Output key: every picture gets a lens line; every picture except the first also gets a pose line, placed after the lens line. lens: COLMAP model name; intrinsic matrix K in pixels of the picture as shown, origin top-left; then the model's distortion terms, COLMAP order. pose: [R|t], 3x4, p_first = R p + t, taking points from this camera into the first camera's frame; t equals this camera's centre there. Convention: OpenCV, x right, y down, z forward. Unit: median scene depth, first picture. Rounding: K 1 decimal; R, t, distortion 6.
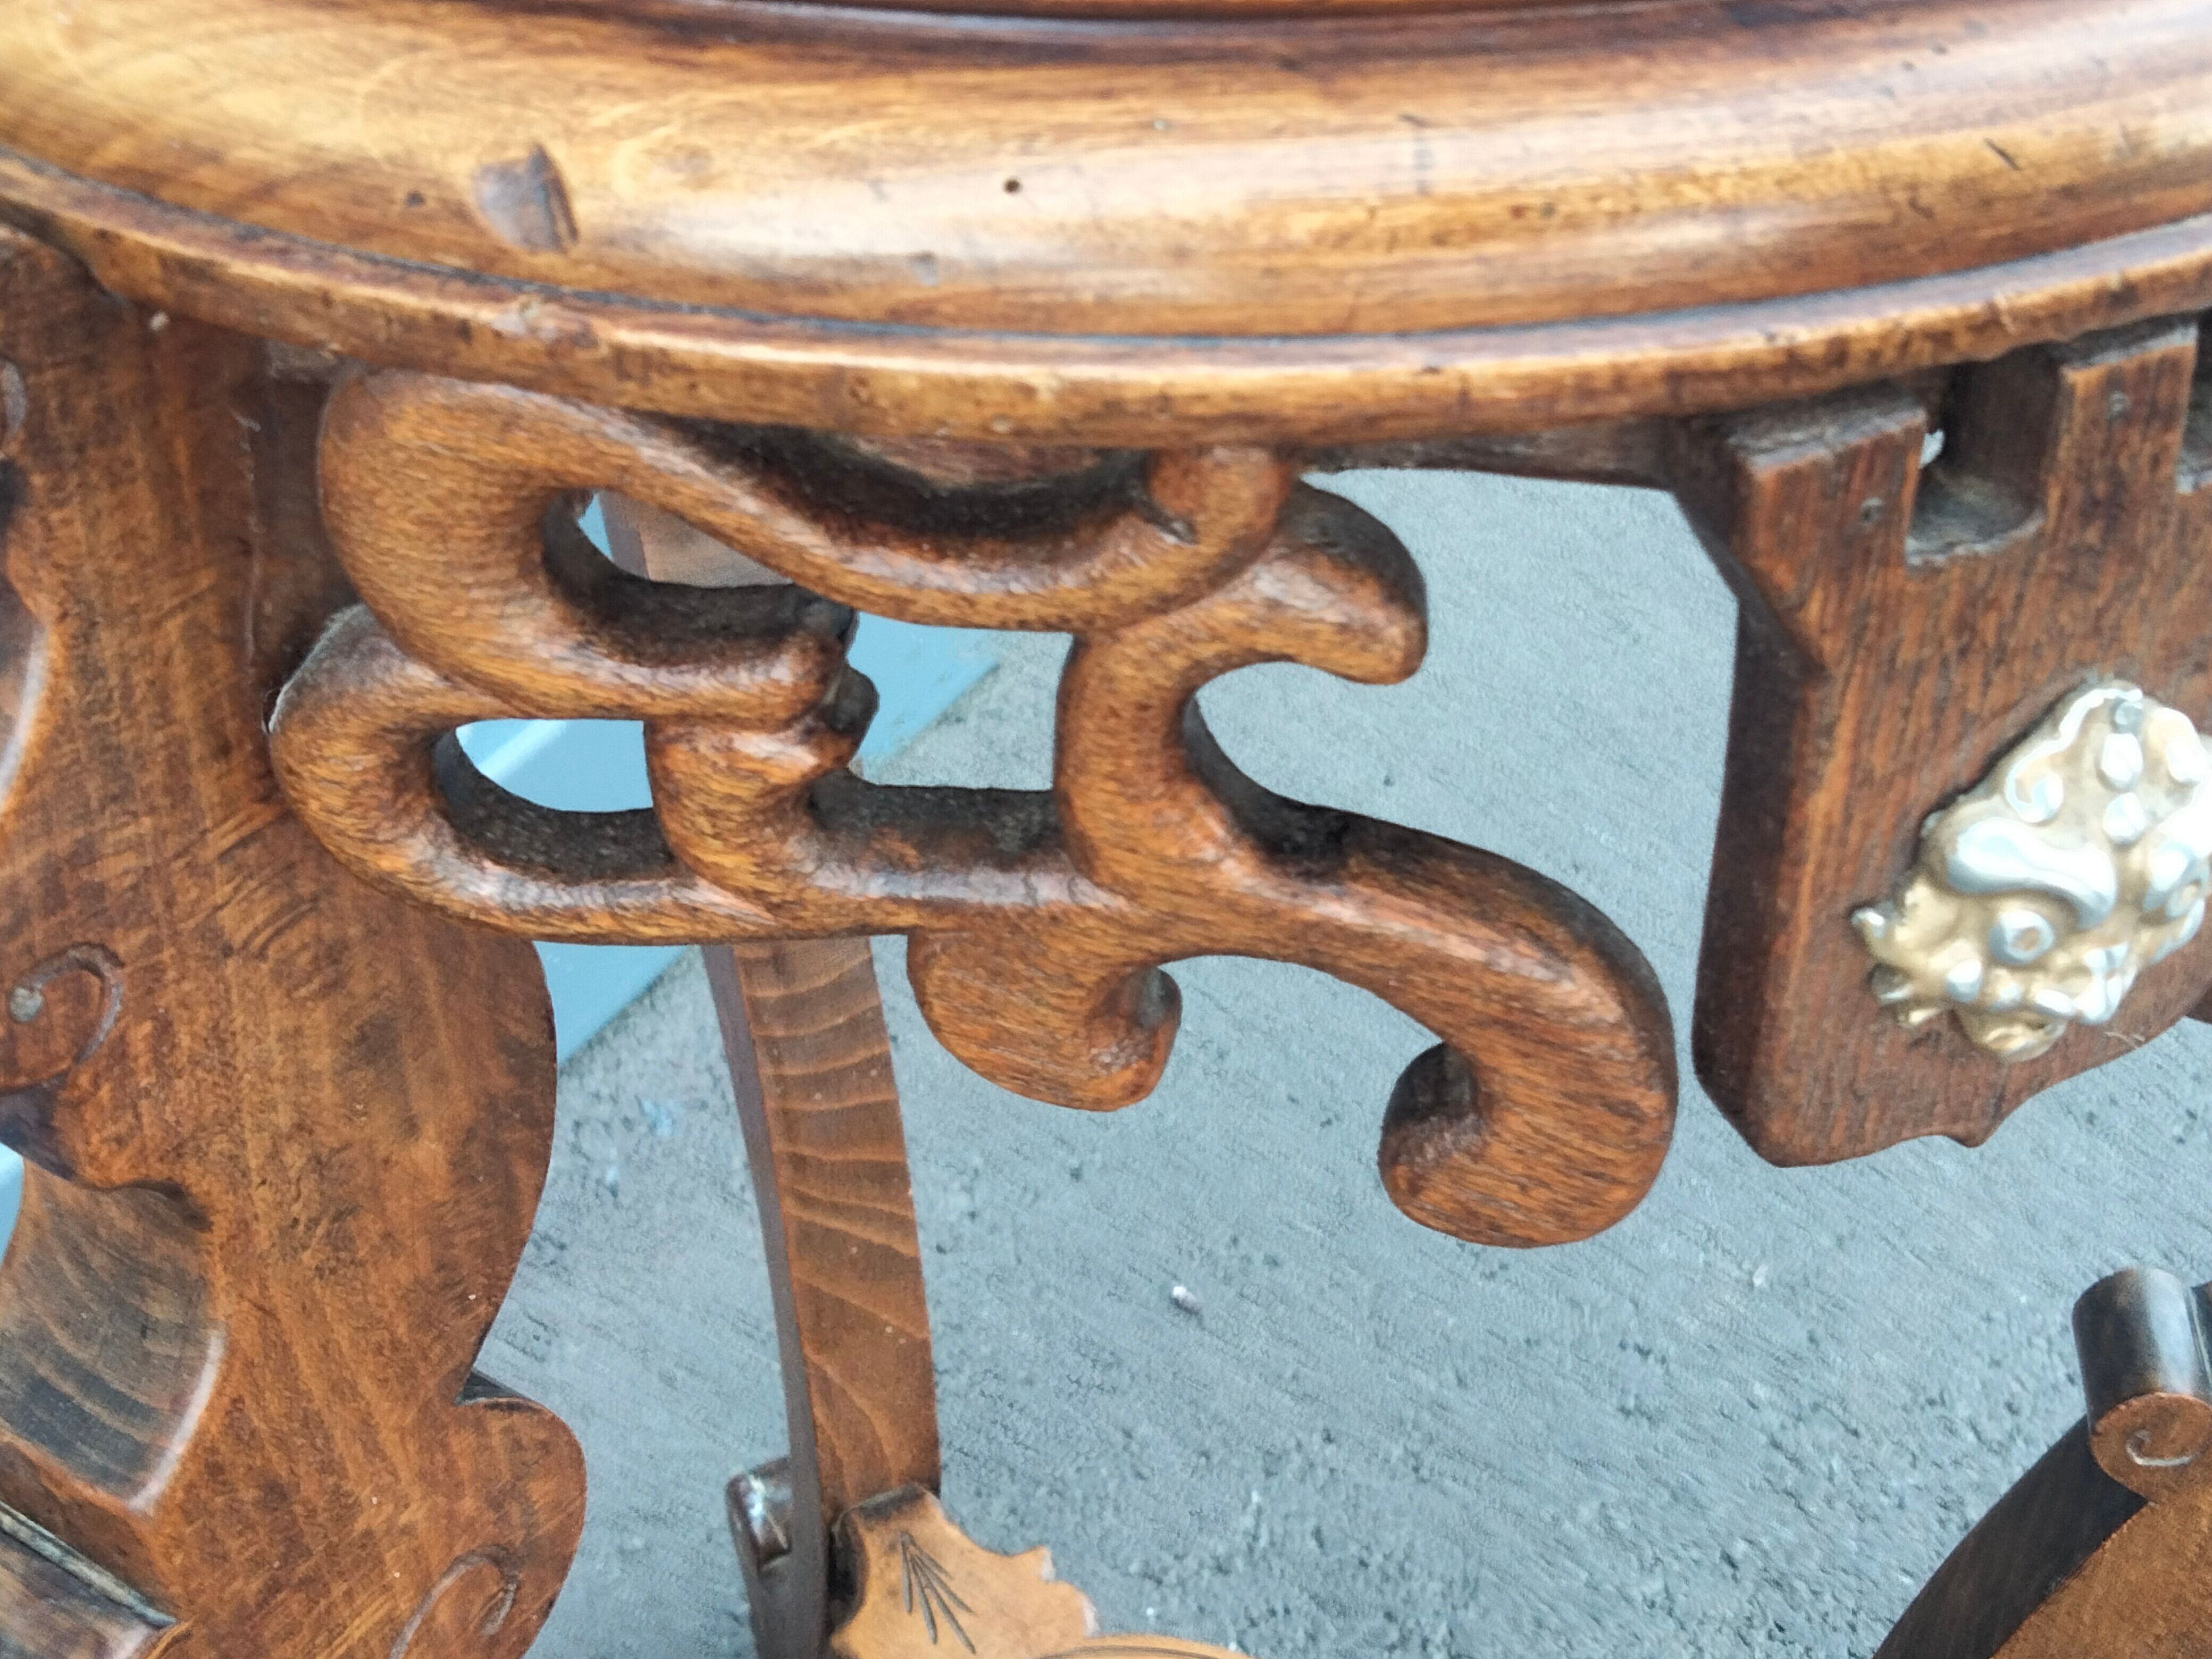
lens RADIAL K [[3043.8, 0, 1111.6], [0, 3043.8, 841.5], [0, 0, 1]] dist [0.111845, -0.331013]
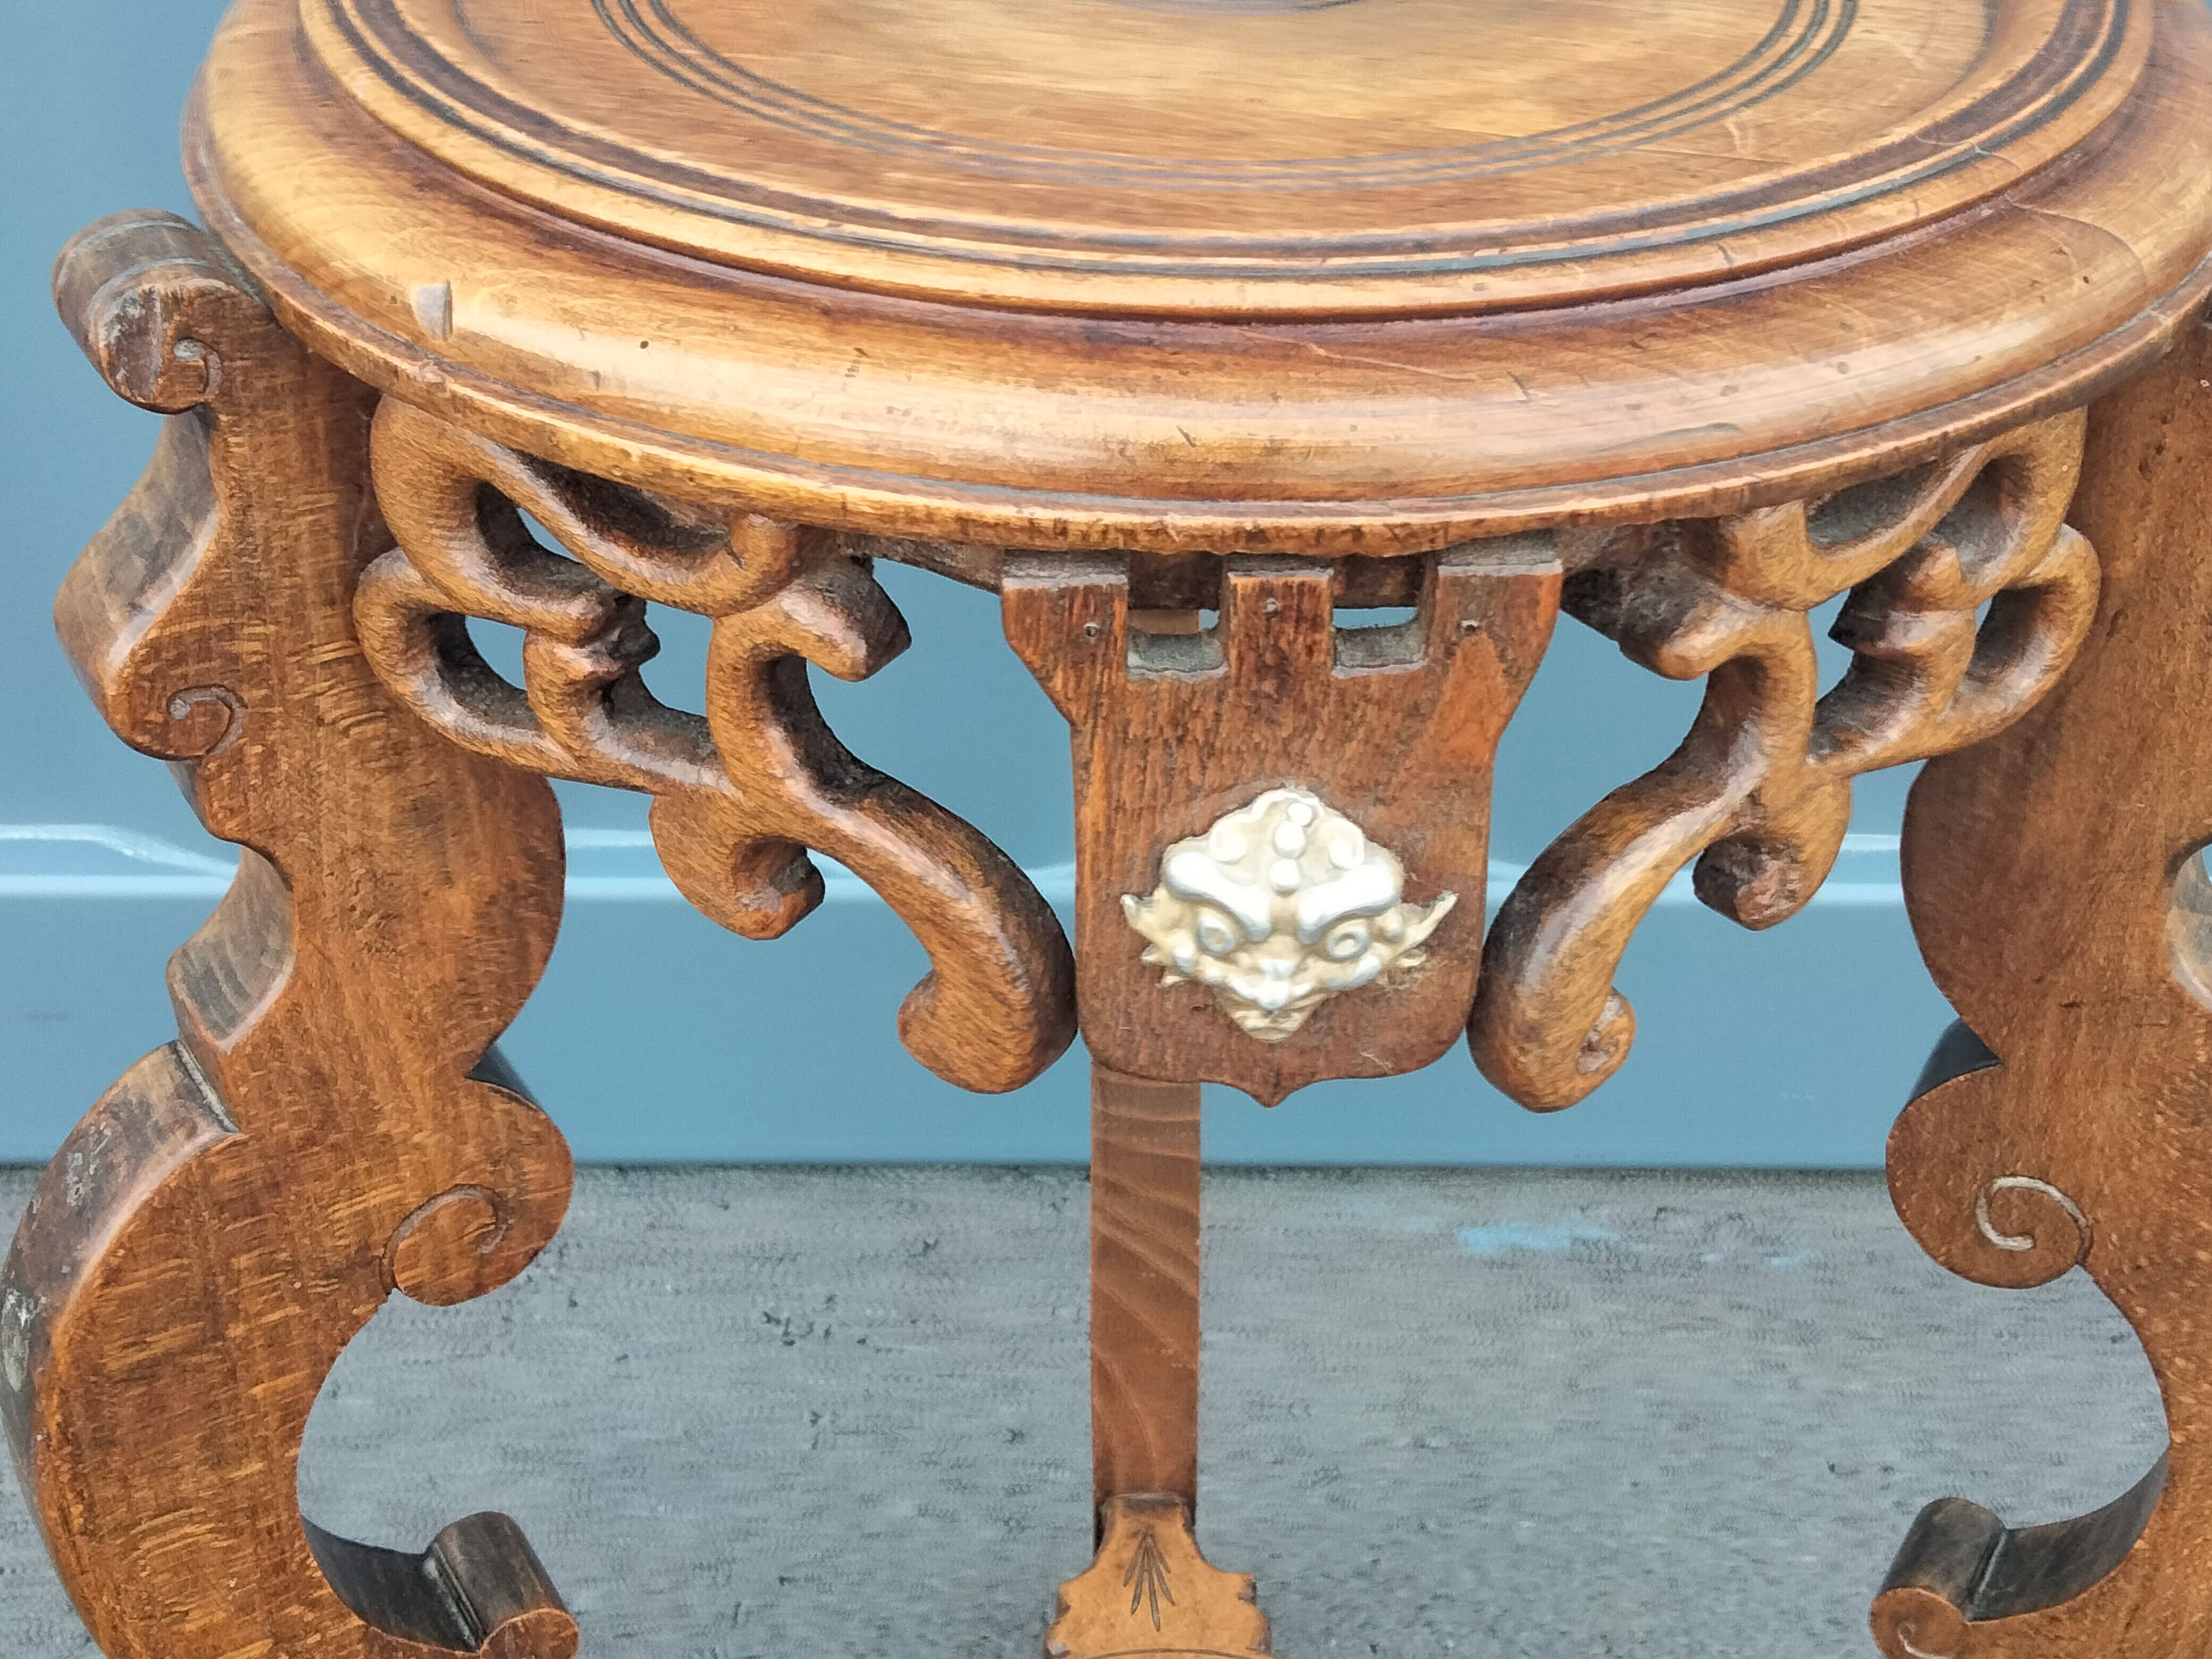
lens RADIAL K [[2950.2, 0, 1146.5], [0, 2950.2, 824.8], [0, 0, 1]] dist [0.116695, -0.383401]
pose [[0.917175, 0.226767, -0.327668, 0.731789], [-0.258911, 0.964192, -0.057436, 0.070683], [0.302910, 0.137516, 0.943045, -0.442992]]
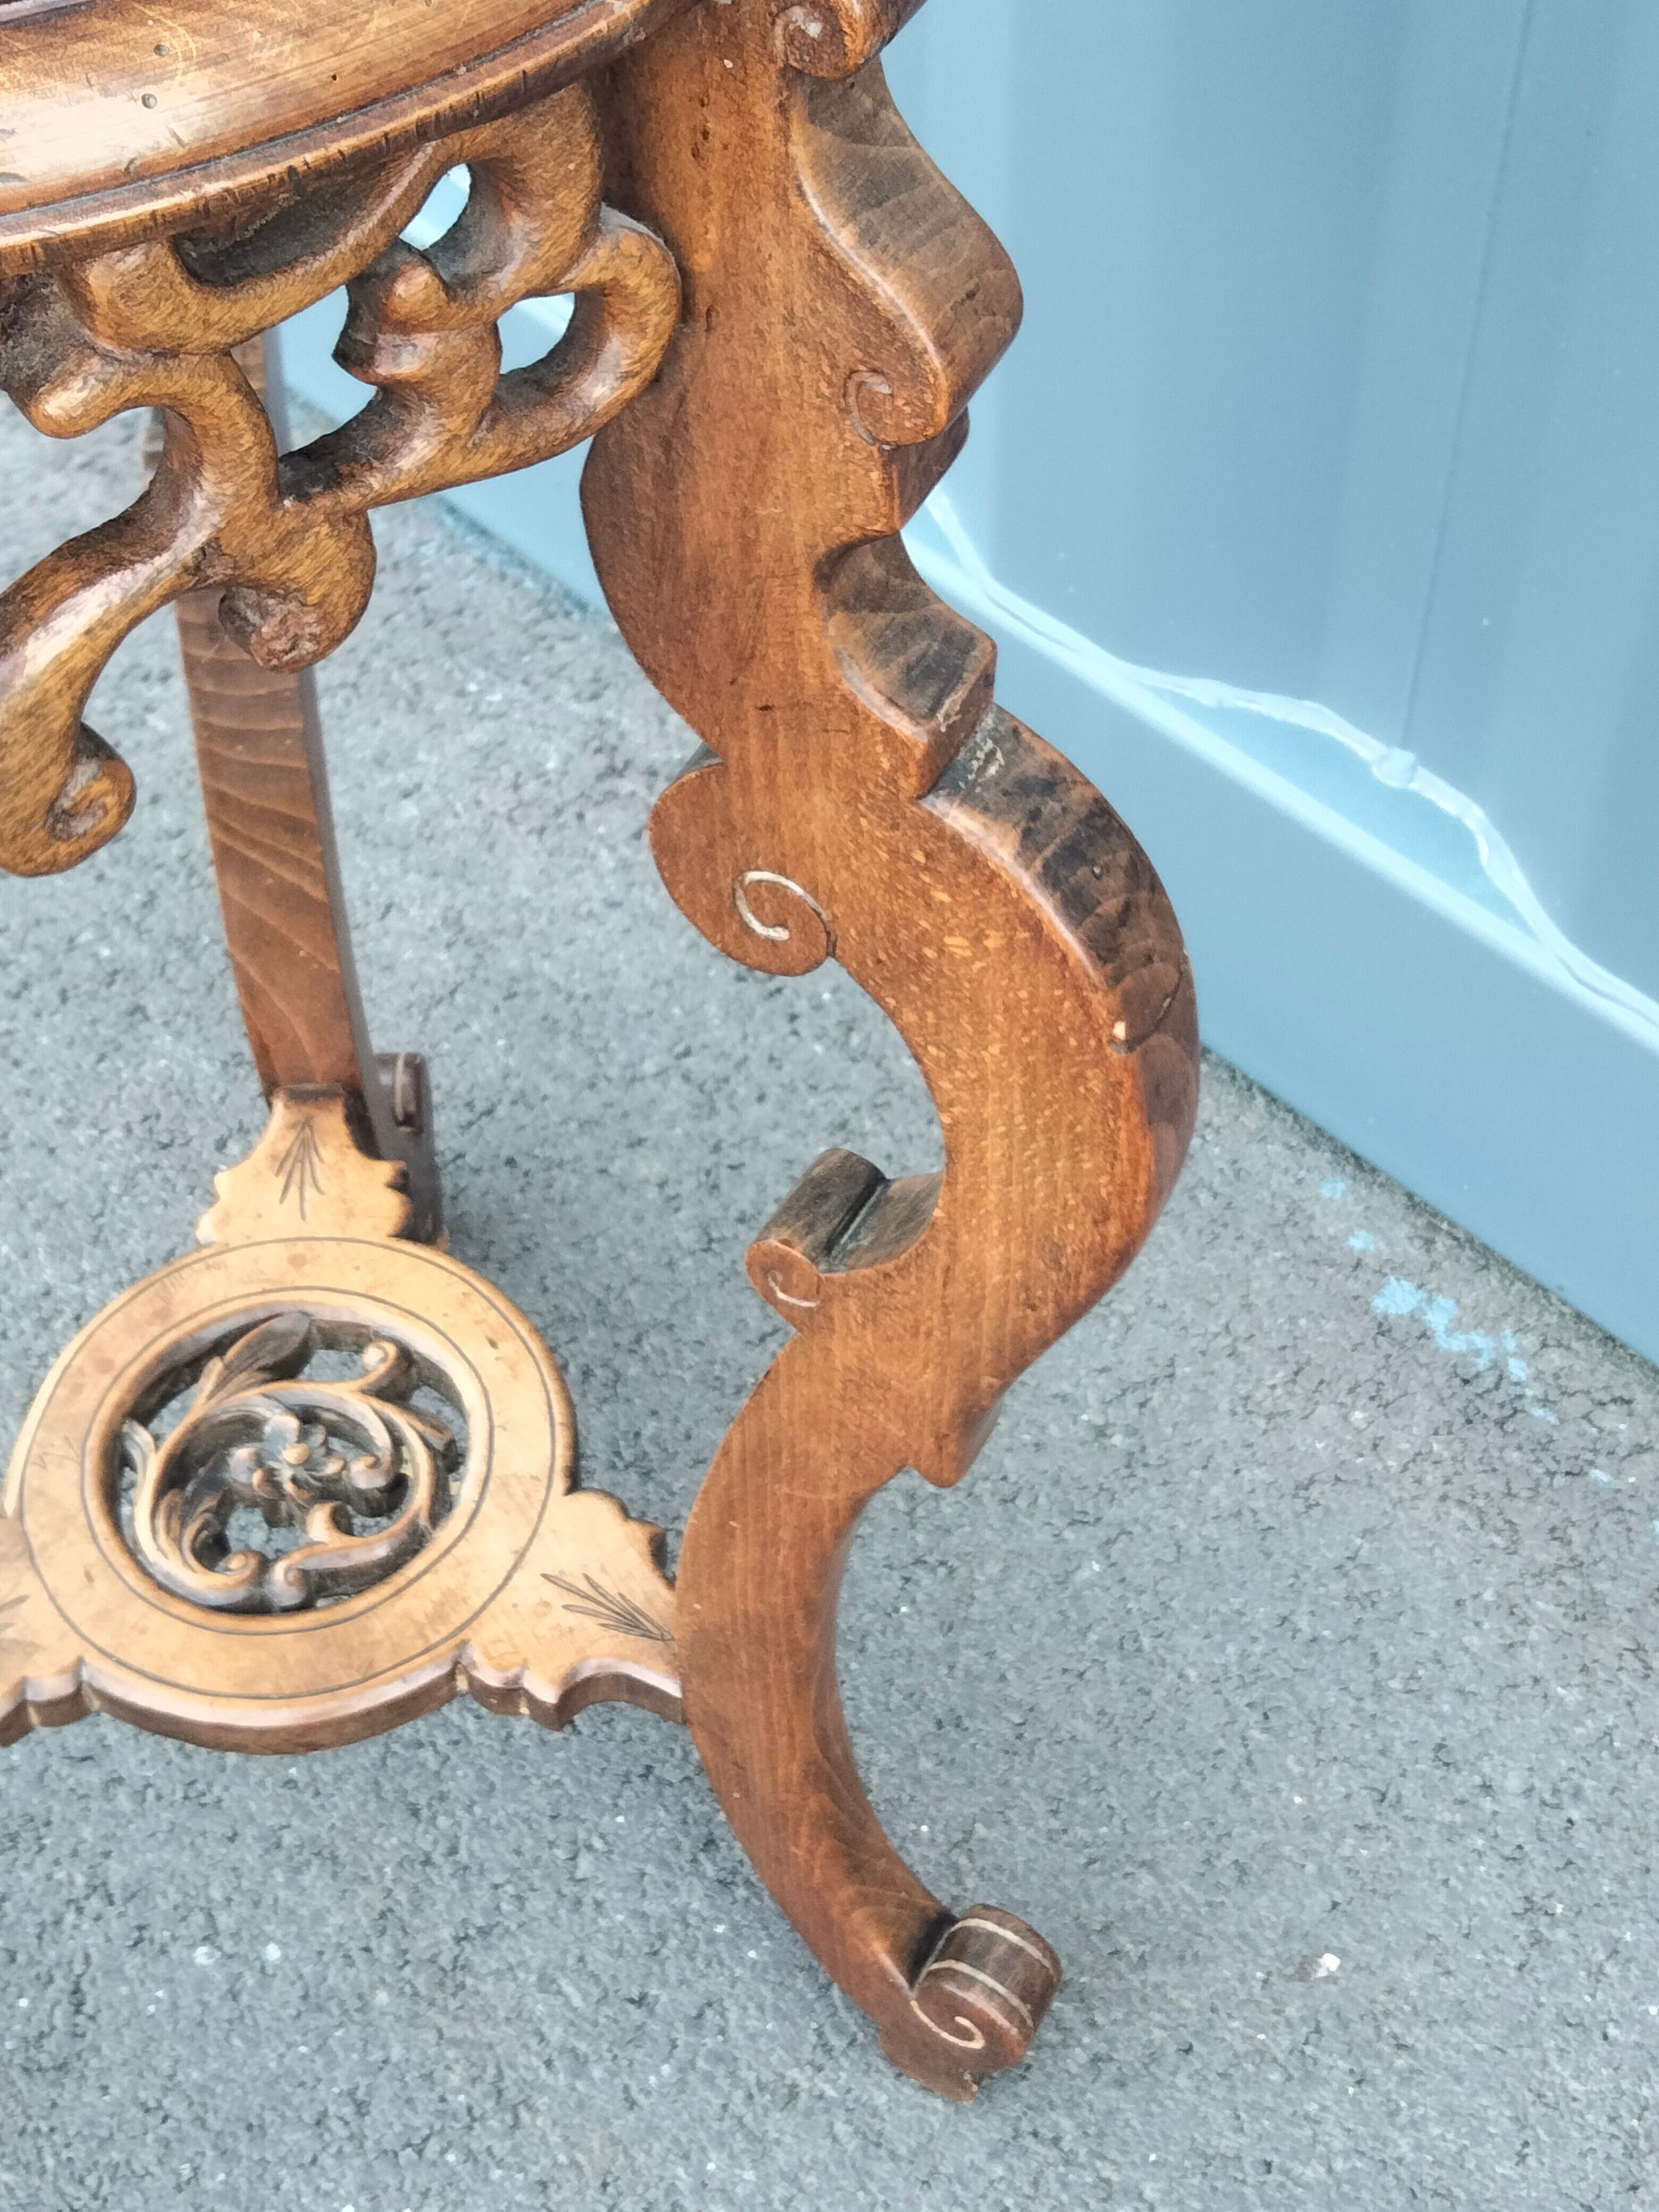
lens RADIAL K [[3027.6, 0, 826.8], [0, 3027.6, 1105.6], [0, 0, 1]] dist [0.110157, -0.361275]
pose [[0.914649, 0.296695, -0.274572, 1.307169], [-0.242451, 0.946110, 0.214696, -0.264351], [0.323474, -0.129801, 0.937292, -0.226868]]
